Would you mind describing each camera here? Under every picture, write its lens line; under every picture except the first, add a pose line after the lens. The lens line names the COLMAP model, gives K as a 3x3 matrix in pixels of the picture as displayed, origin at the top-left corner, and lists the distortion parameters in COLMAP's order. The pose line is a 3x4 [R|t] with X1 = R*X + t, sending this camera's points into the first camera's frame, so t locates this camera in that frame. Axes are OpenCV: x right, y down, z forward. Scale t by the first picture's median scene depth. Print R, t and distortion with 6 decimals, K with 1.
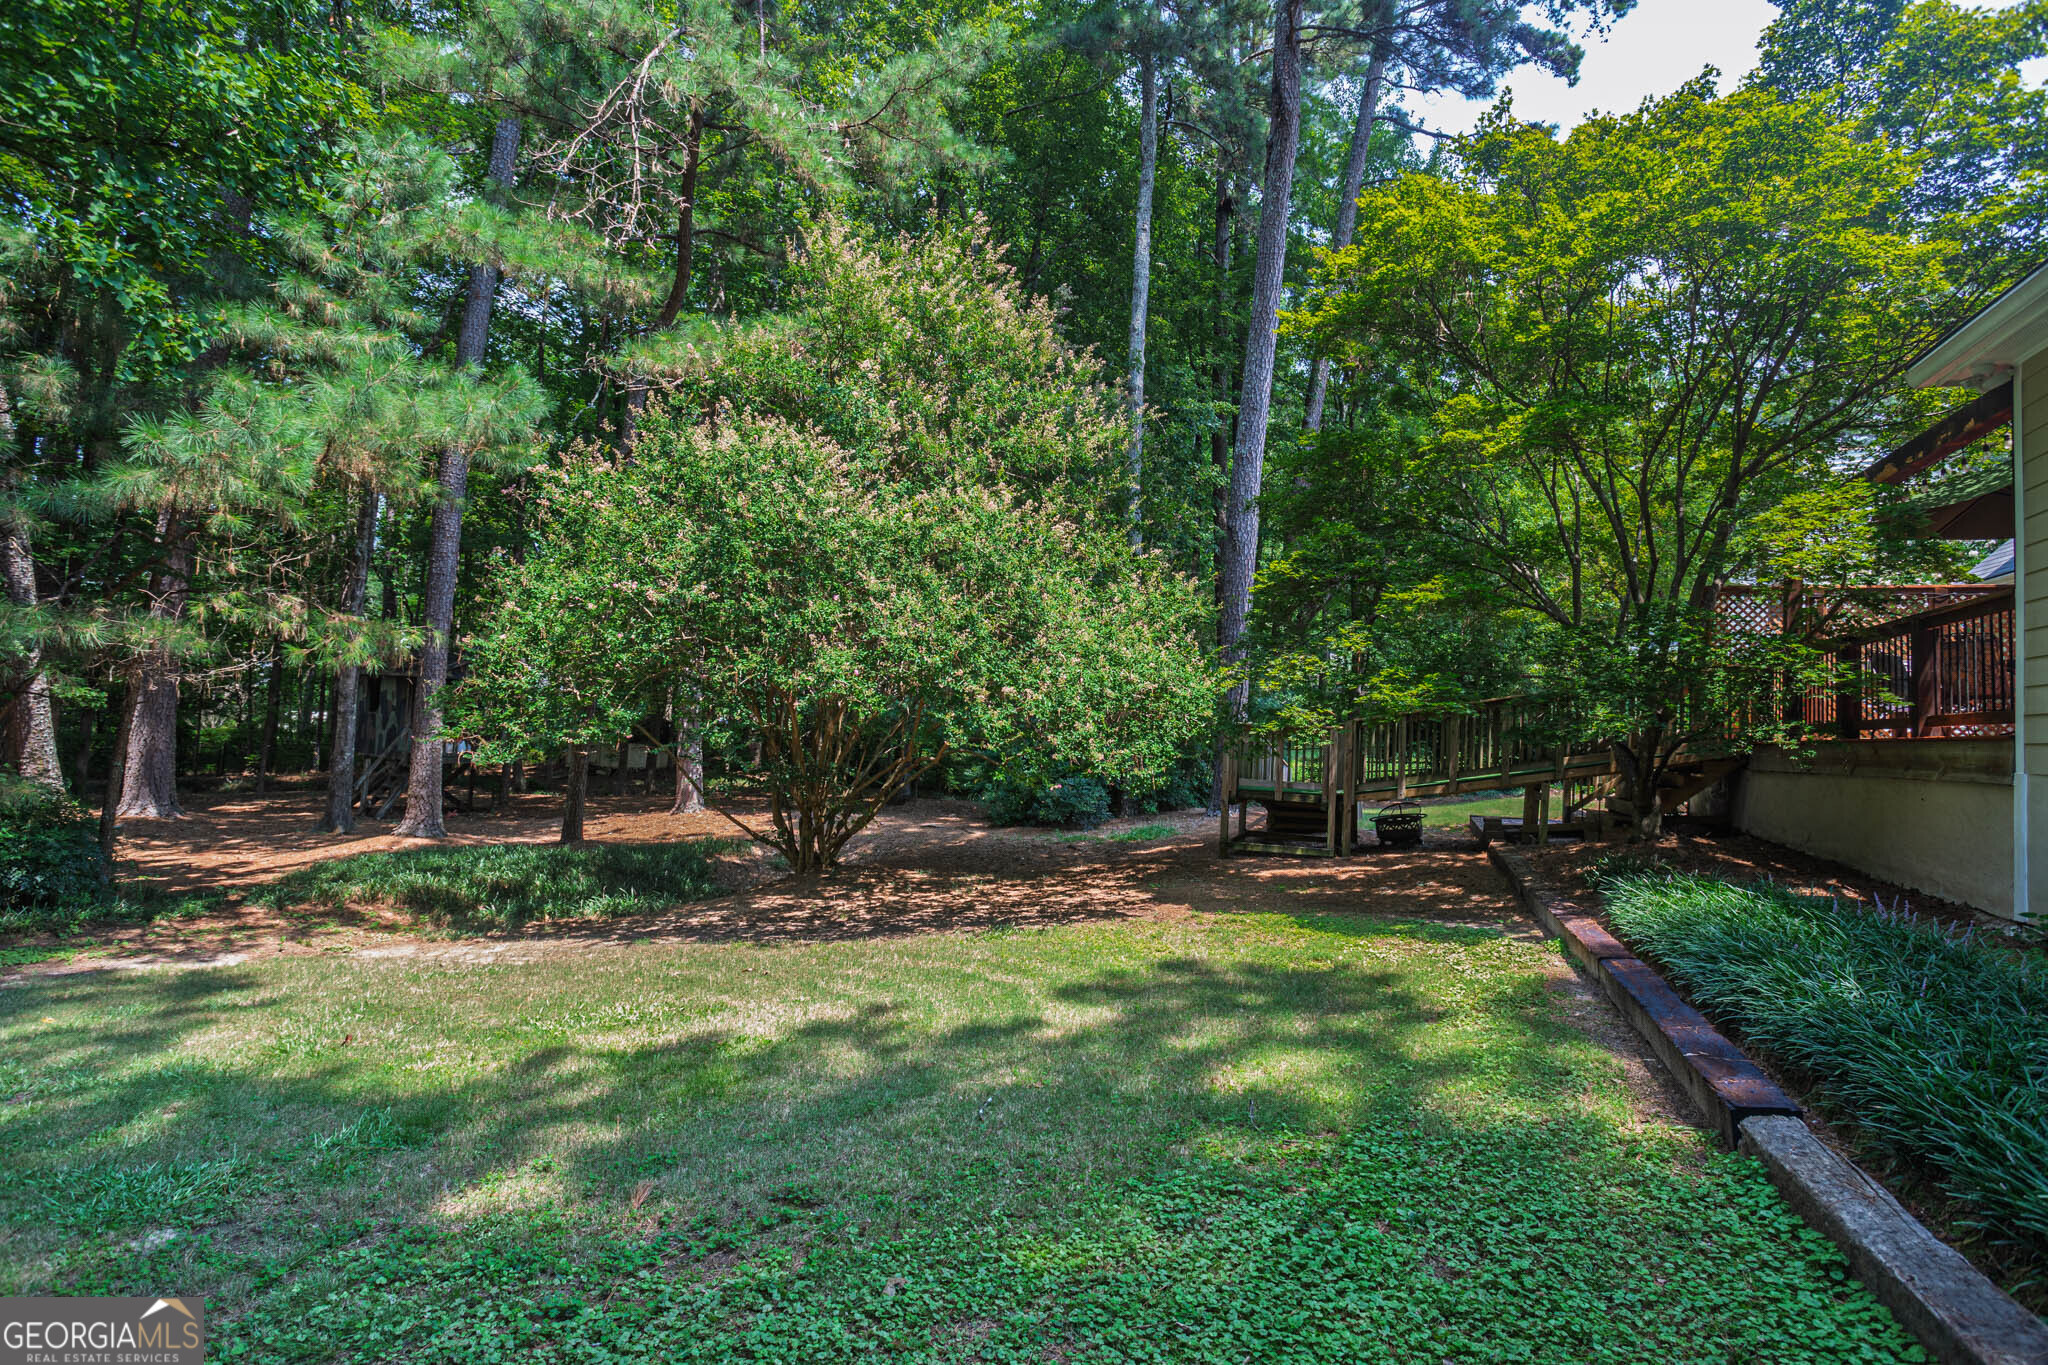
lens RADIAL K [[1165.2, 0, 1026.0], [0, 1165.2, 686.7], [0, 0, 1]] dist [-0.004214, 0.004819]
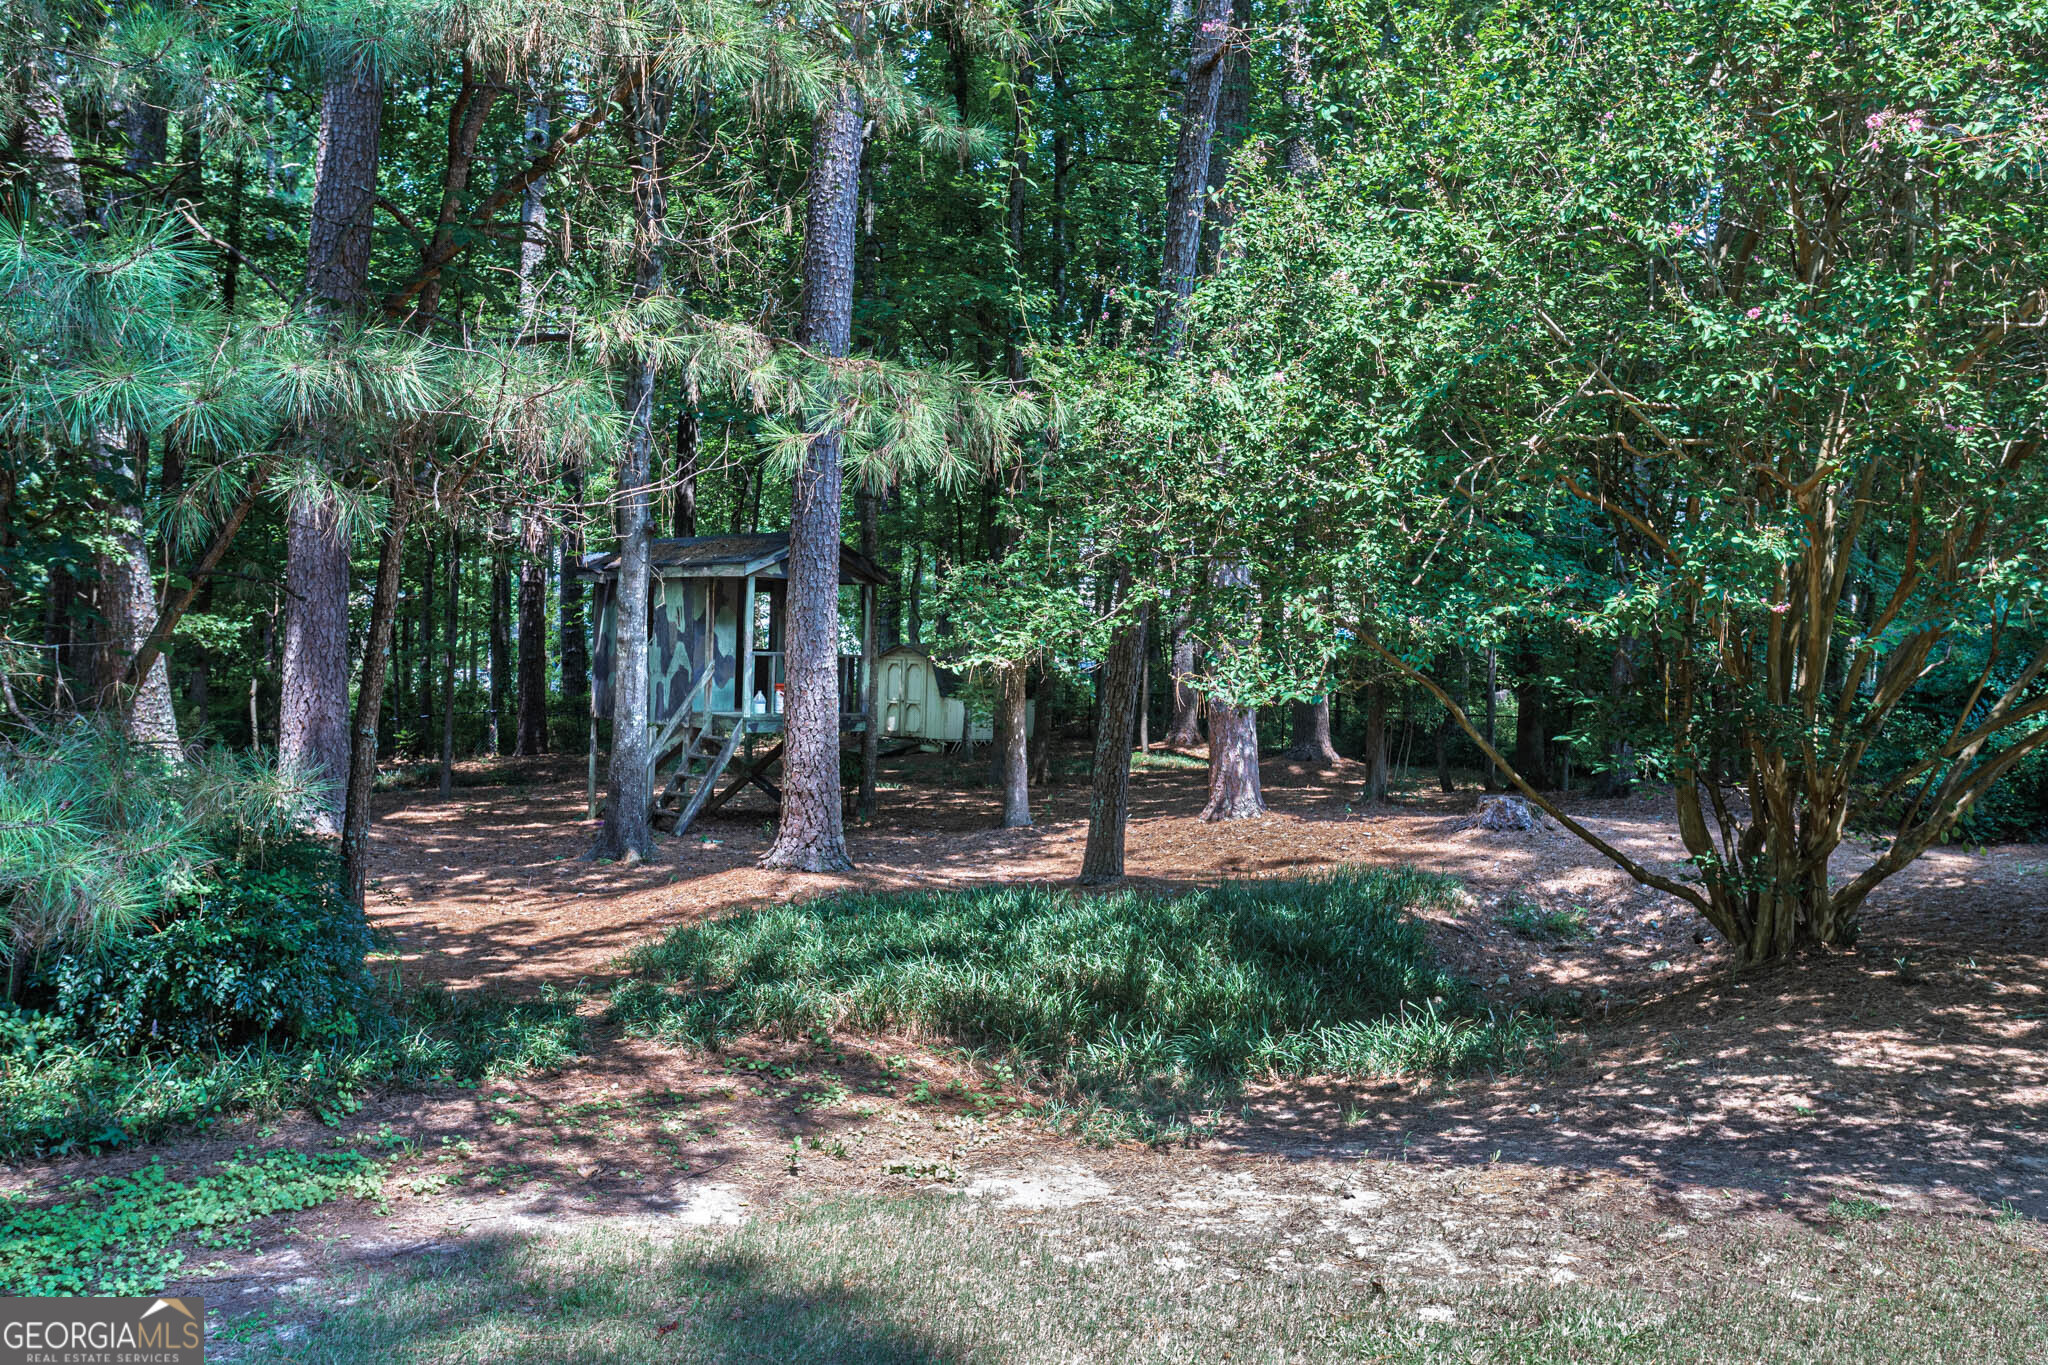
lens RADIAL K [[2032.8, 0, 1023.0], [0, 2032.8, 681.2], [0, 0, 1]] dist [0.010438, 0.000000]
pose [[0.960592, -0.027154, -0.276633, -0.286750], [0.039219, 0.998501, 0.038174, 0.024365], [0.275182, -0.047519, 0.960217, 0.273790]]
